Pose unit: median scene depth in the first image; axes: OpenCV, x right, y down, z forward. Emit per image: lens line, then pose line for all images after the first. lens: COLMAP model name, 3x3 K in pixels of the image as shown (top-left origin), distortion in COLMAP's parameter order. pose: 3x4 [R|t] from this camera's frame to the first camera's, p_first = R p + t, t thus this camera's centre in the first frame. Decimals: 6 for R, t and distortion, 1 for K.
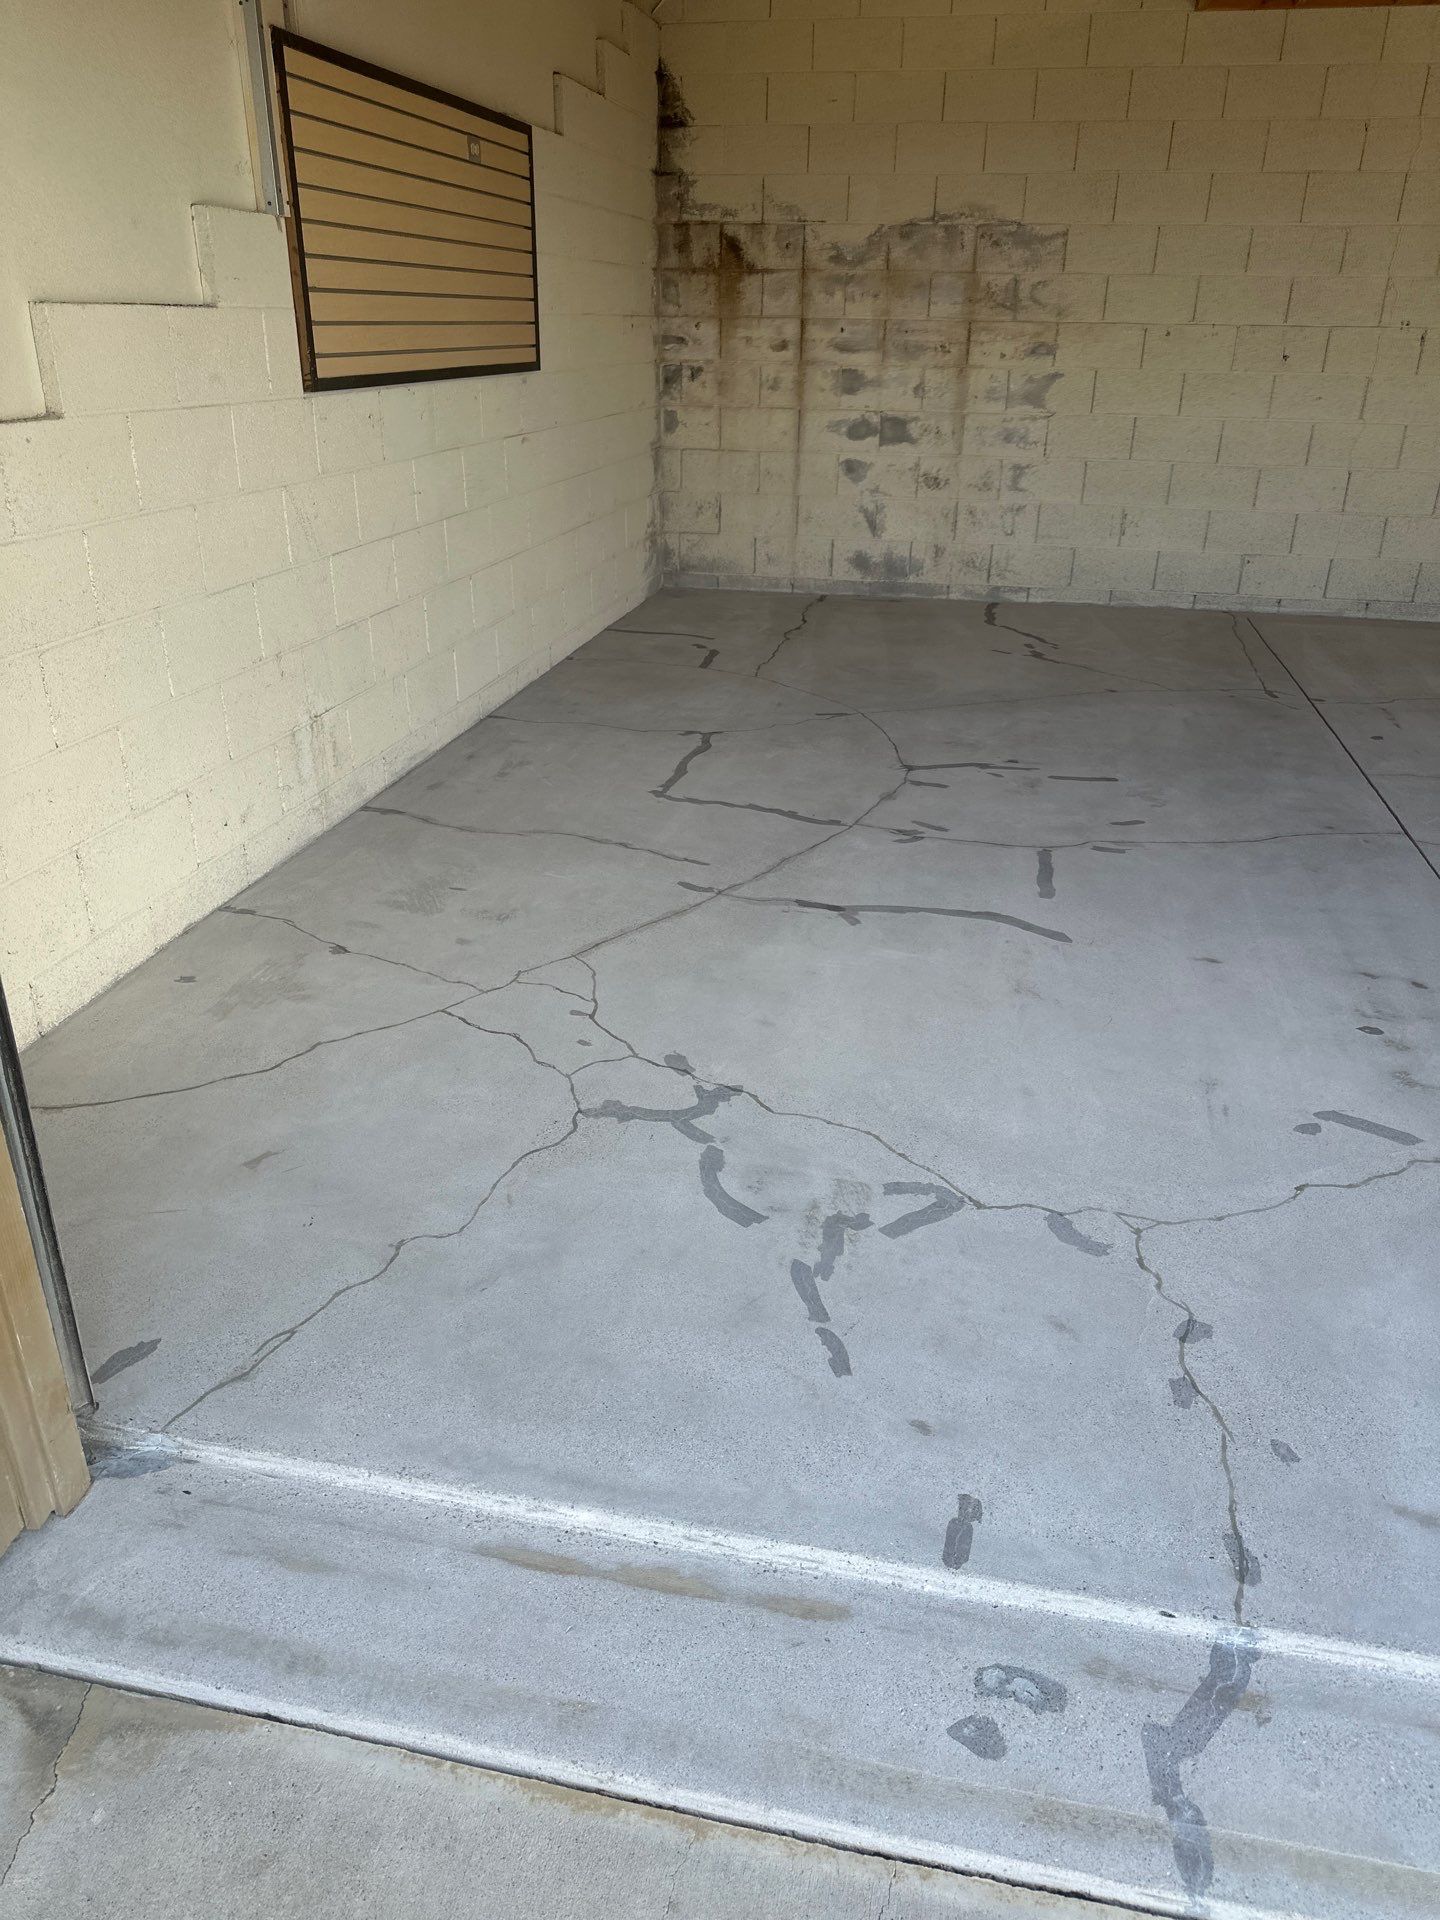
lens RADIAL K [[1352.2, 0, 730.0], [0, 1352.2, 958.2], [0, 0, 1]] dist [0.021274, -0.032779]
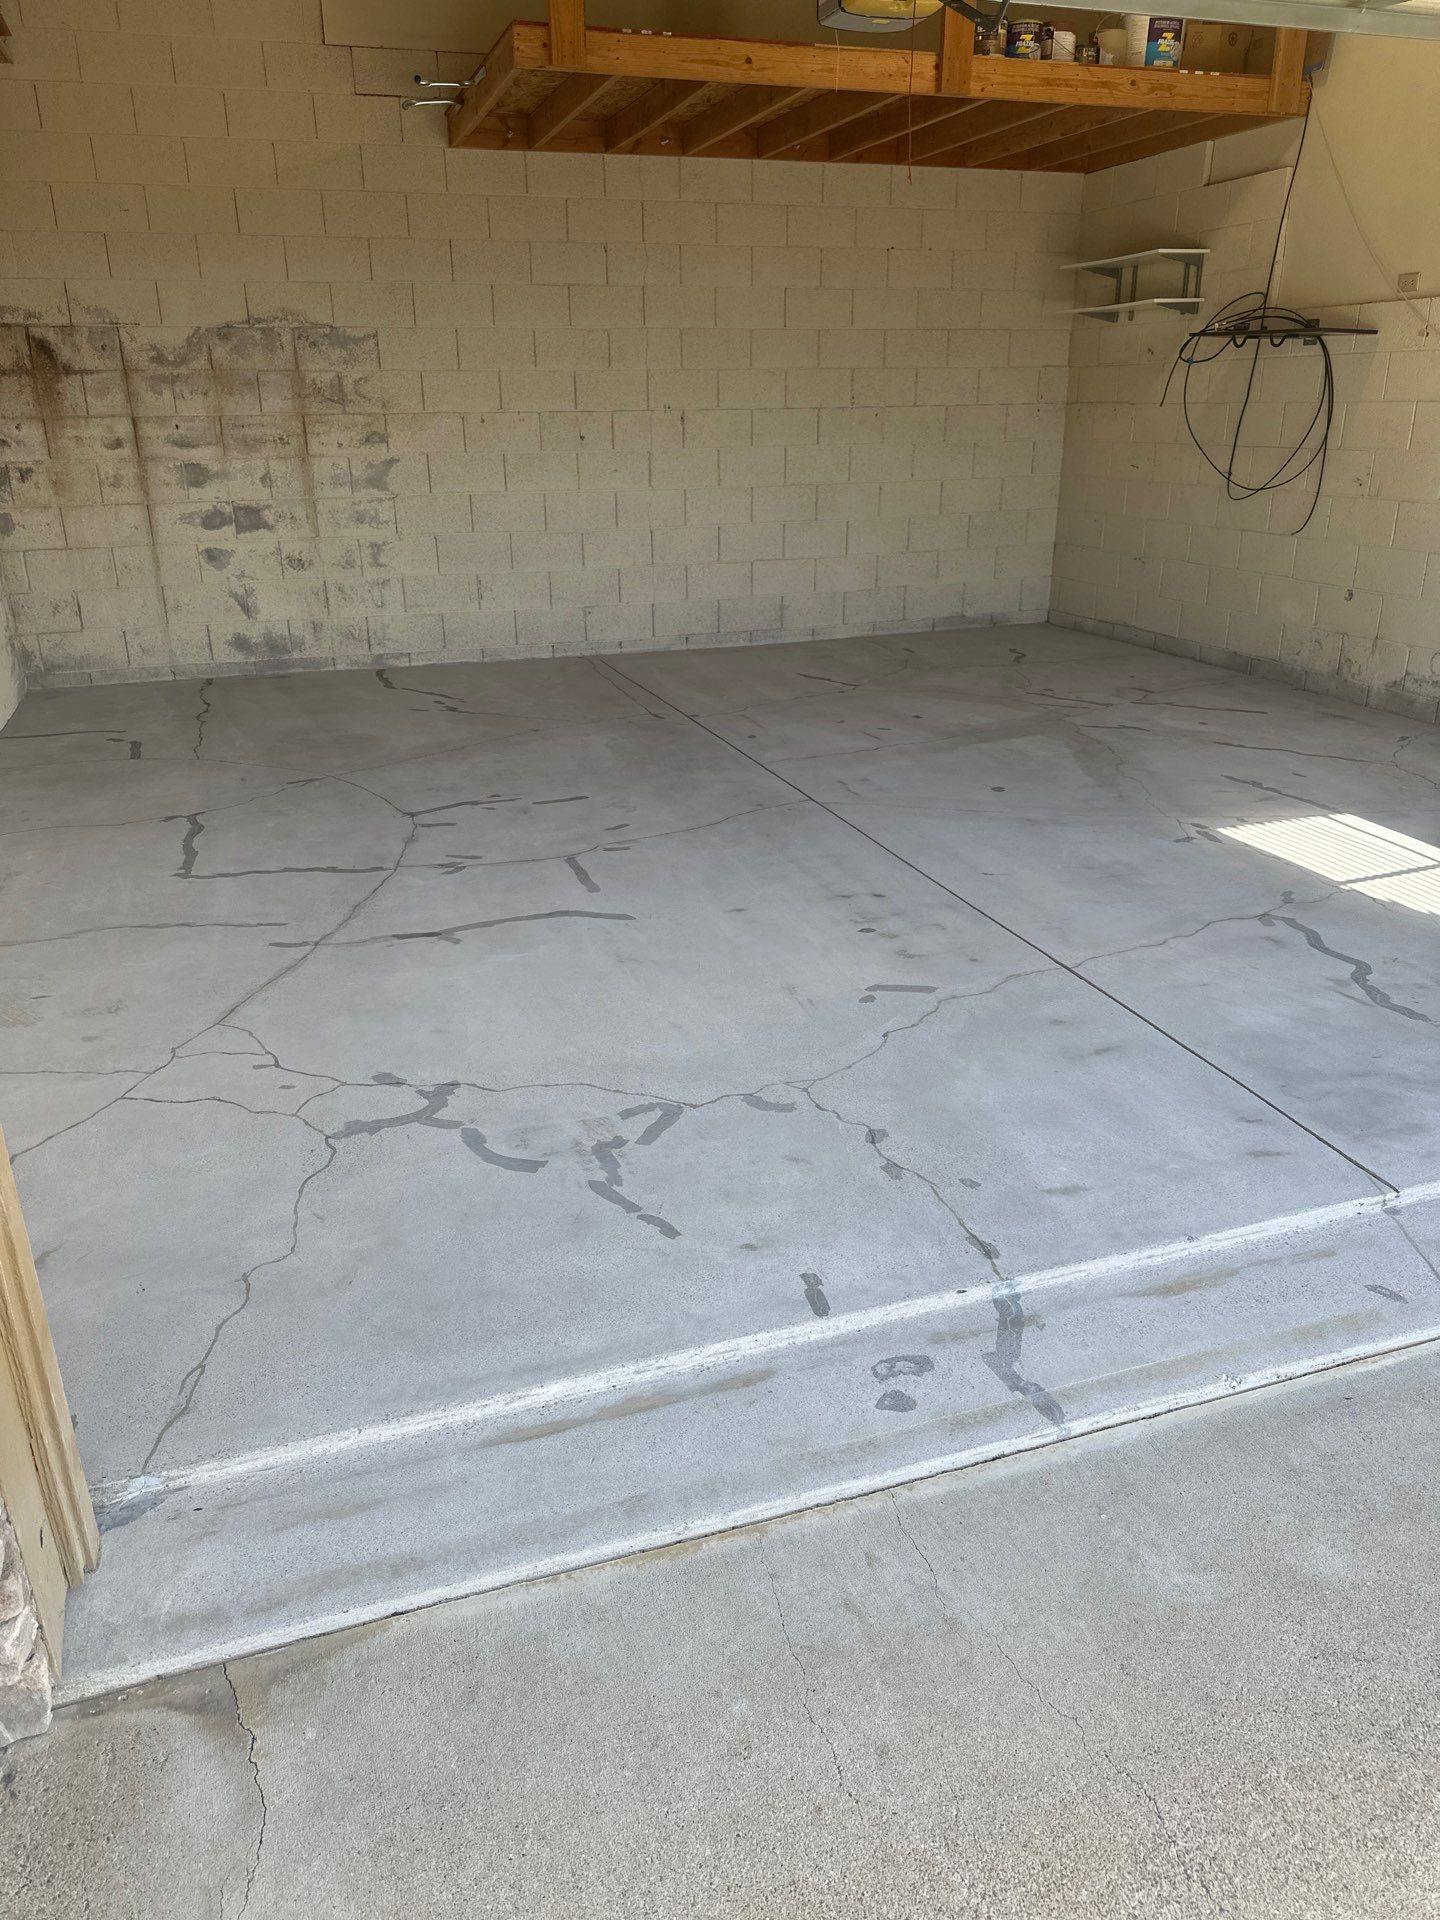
lens RADIAL K [[1347.1, 0, 711.0], [0, 1347.1, 955.5], [0, 0, 1]] dist [0.016567, -0.023826]
pose [[0.865987, -0.211054, 0.453347, -0.117520], [0.233597, 0.972312, 0.006439, 0.013892], [-0.442153, 0.100324, 0.891311, -0.050056]]
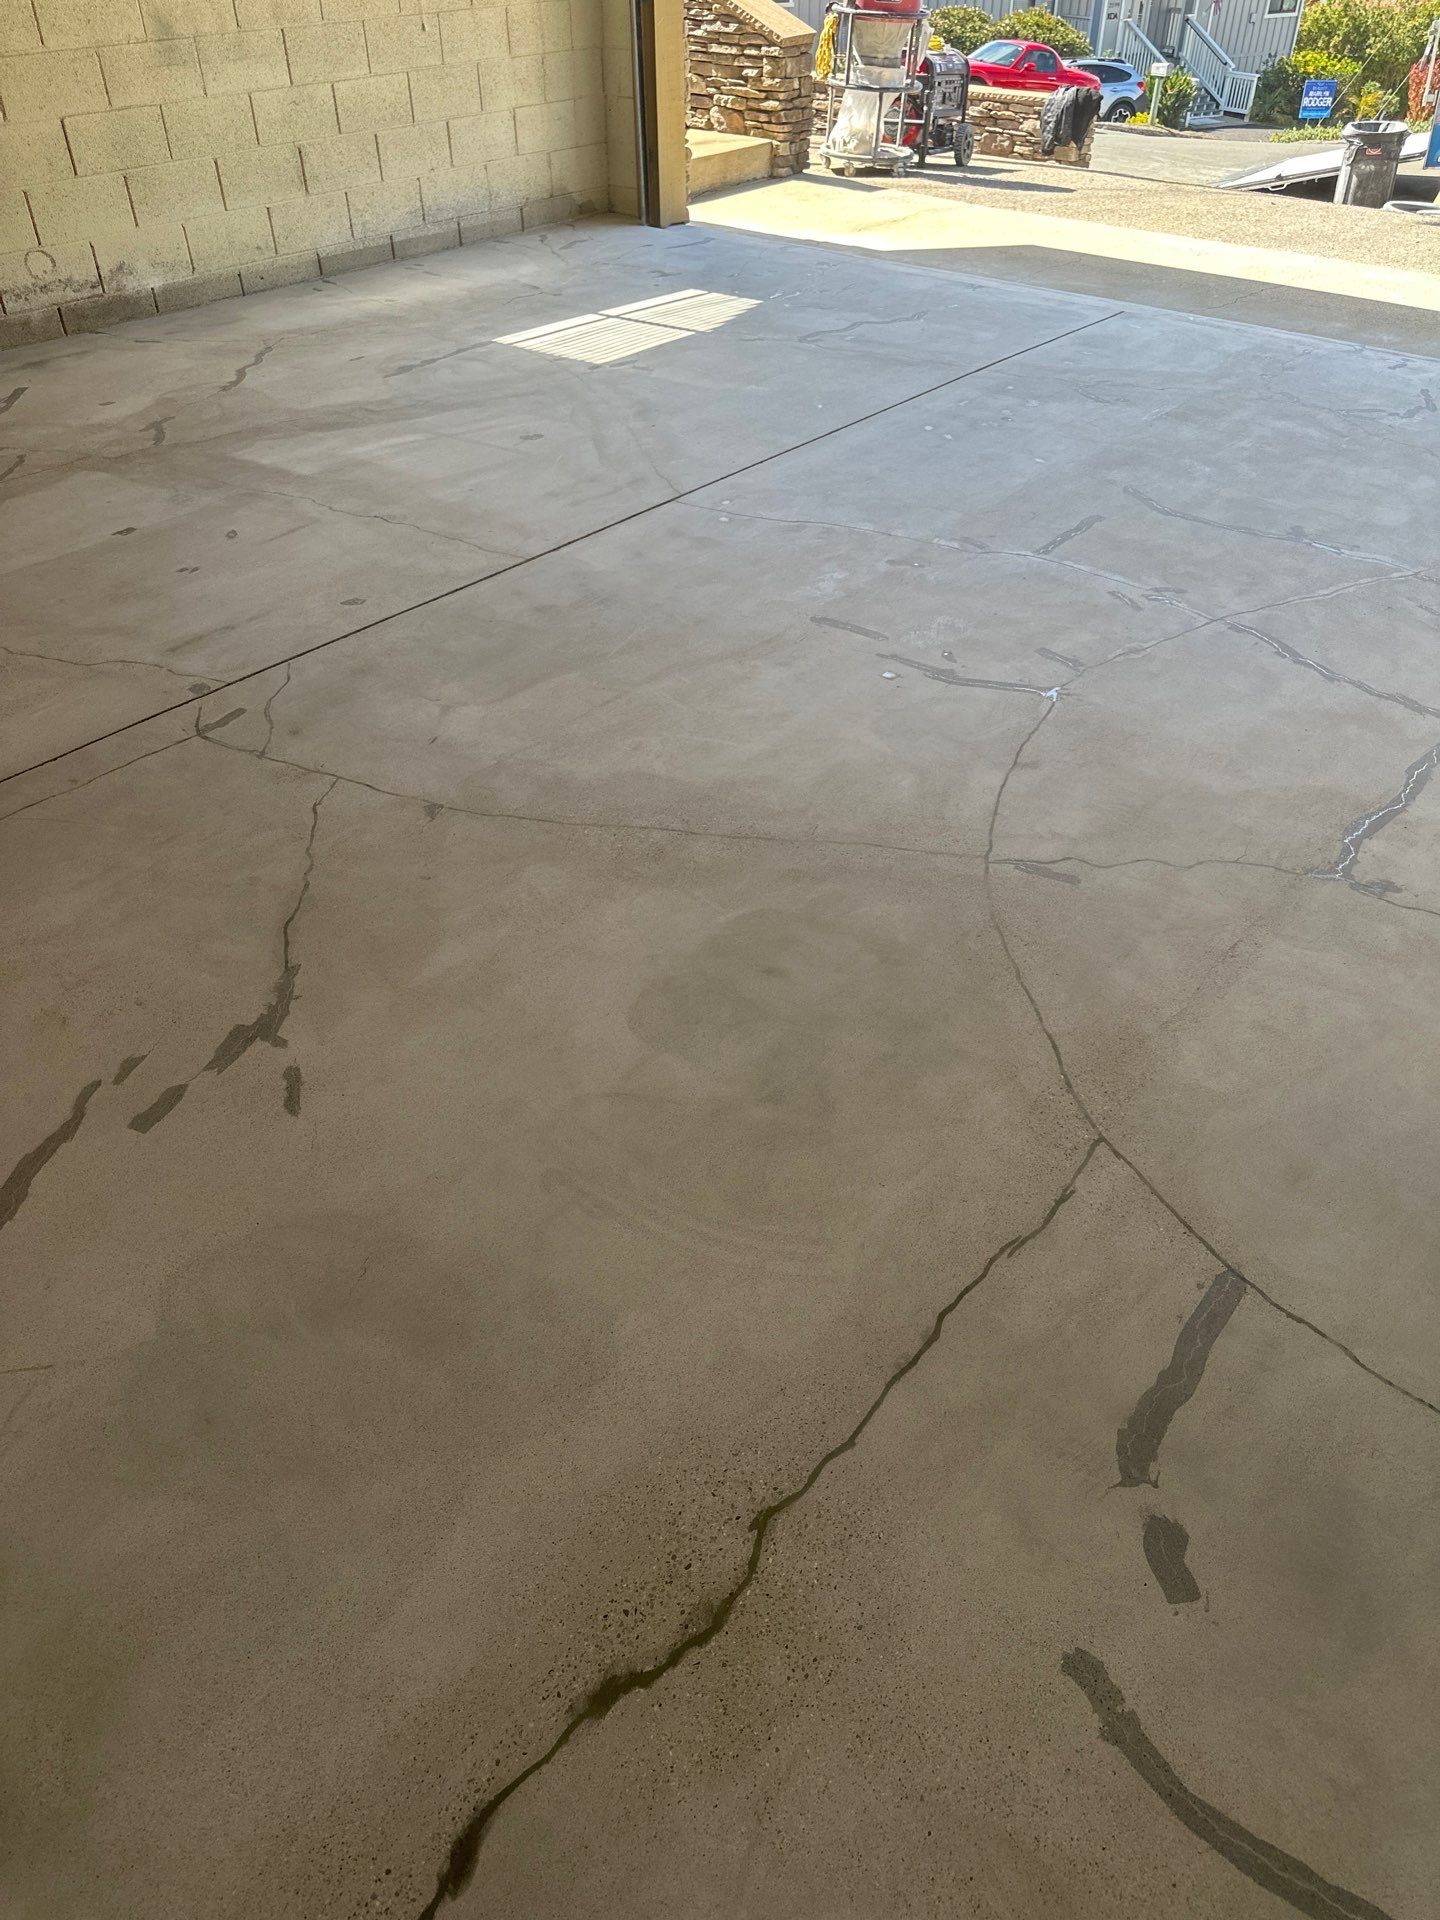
lens RADIAL K [[1328.2, 0, 724.4], [0, 1328.2, 975.5], [0, 0, 1]] dist [0.148550, -0.244100]
pose [[-0.876266, -0.310079, 0.368795, -0.010401], [0.202055, 0.458376, 0.865486, -0.467624], [-0.437415, 0.832912, -0.339006, 0.956650]]
